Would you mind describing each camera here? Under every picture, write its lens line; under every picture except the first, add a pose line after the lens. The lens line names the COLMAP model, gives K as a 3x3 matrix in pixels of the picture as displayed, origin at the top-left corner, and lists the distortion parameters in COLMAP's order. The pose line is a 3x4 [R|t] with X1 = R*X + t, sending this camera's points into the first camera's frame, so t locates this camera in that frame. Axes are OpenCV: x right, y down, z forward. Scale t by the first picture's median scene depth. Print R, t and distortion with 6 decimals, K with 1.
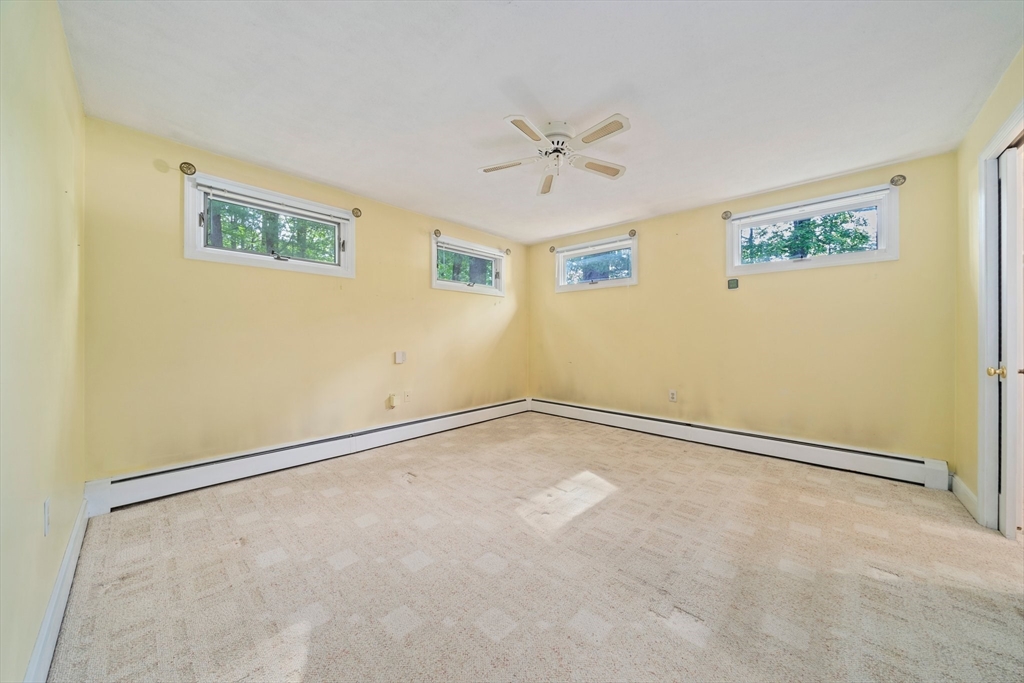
lens RADIAL K [[356.1, 0, 517.6], [0, 356.1, 331.9], [0, 0, 1]] dist [-0.001211, 0.000076]
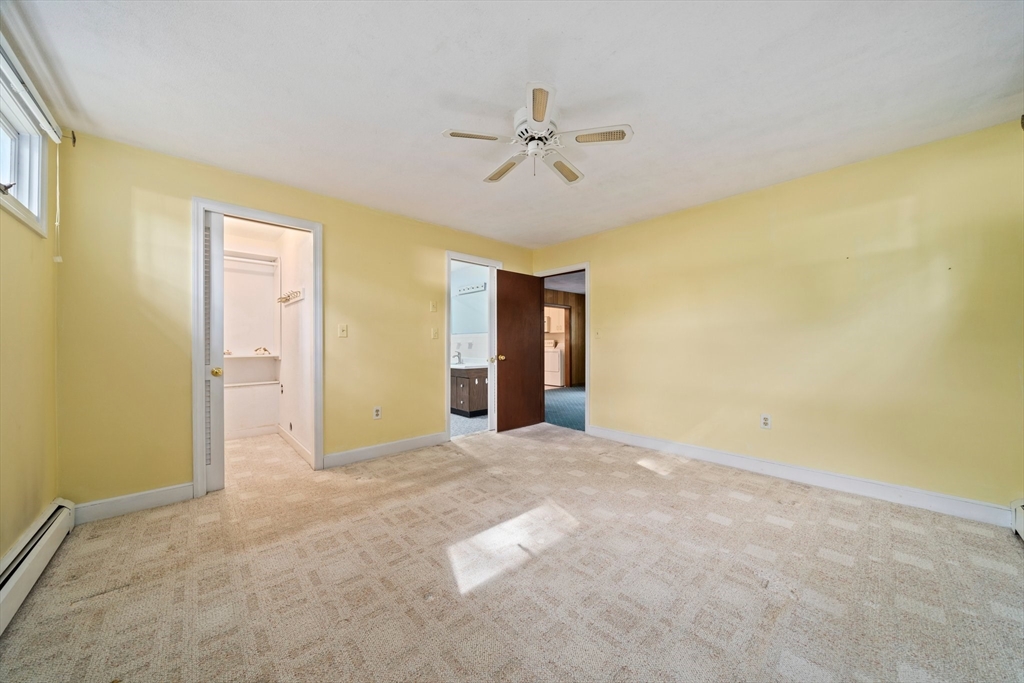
lens RADIAL K [[350.5, 0, 514.0], [0, 350.5, 345.2], [0, 0, 1]] dist [0.000100, 0.000030]
pose [[-0.996475, 0.000628, 0.083884, 0.088583], [-0.000713, 0.999872, -0.015954, 0.025150], [-0.083883, -0.015958, -0.996348, 1.913188]]
